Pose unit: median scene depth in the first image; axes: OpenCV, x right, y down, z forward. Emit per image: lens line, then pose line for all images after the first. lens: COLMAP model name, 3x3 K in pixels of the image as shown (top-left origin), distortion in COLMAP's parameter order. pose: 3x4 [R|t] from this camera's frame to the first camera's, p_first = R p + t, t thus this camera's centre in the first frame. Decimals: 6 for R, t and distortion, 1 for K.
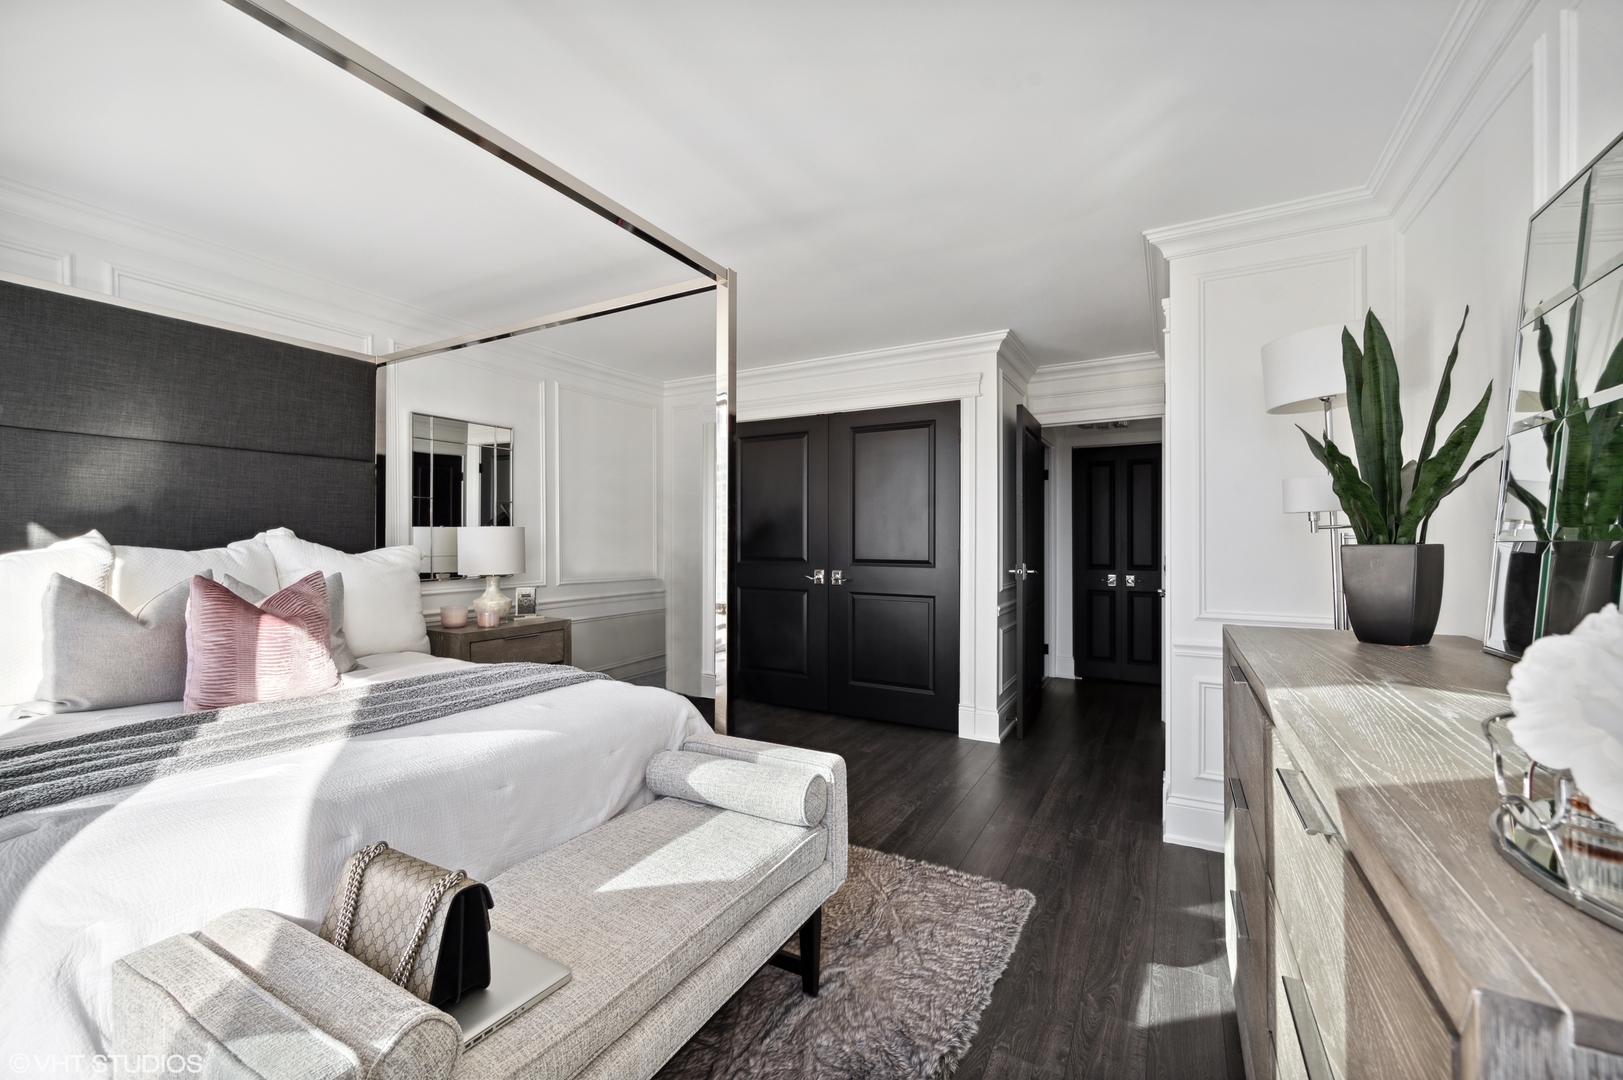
lens RADIAL K [[664.5, 0, 816.6], [0, 664.5, 538.5], [0, 0, 1]] dist [0.000102, 0.000060]
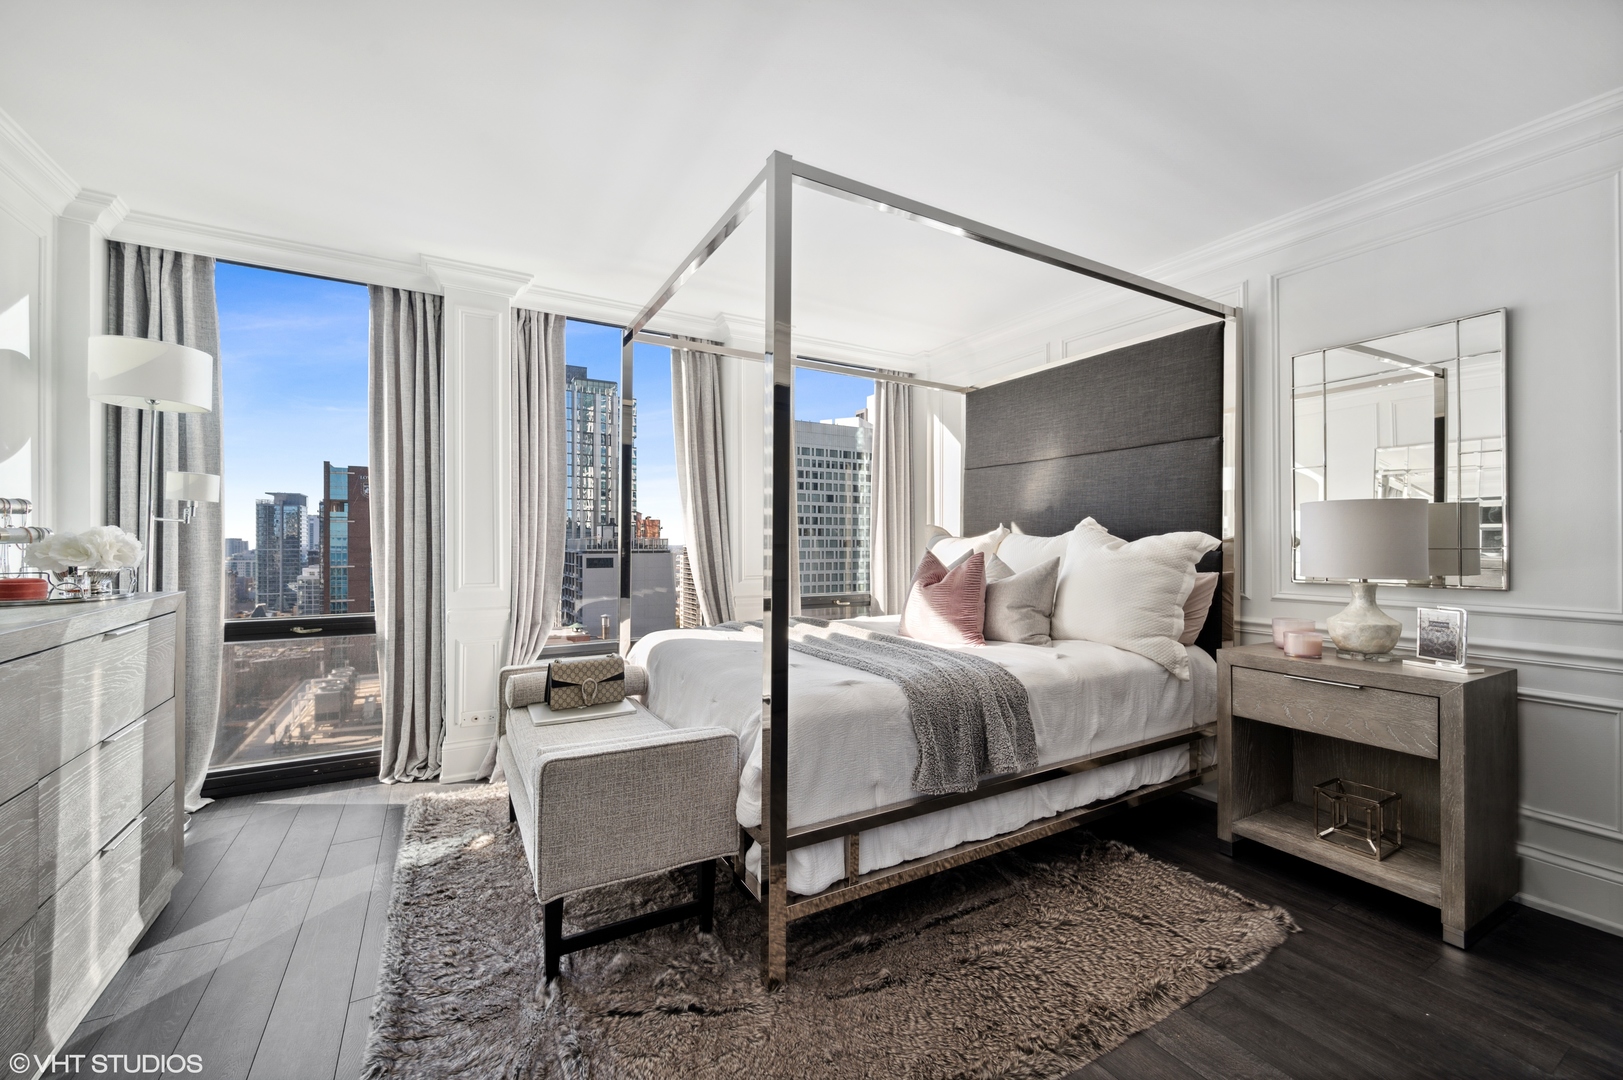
lens RADIAL K [[649.3, 0, 835.7], [0, 649.3, 540.3], [0, 0, 1]] dist [0.000148, 0.000085]
pose [[-0.536237, -0.000863, -0.844067, 0.375674], [0.003940, 0.999986, -0.003526, 0.026477], [0.844058, -0.005217, -0.536226, 1.261294]]
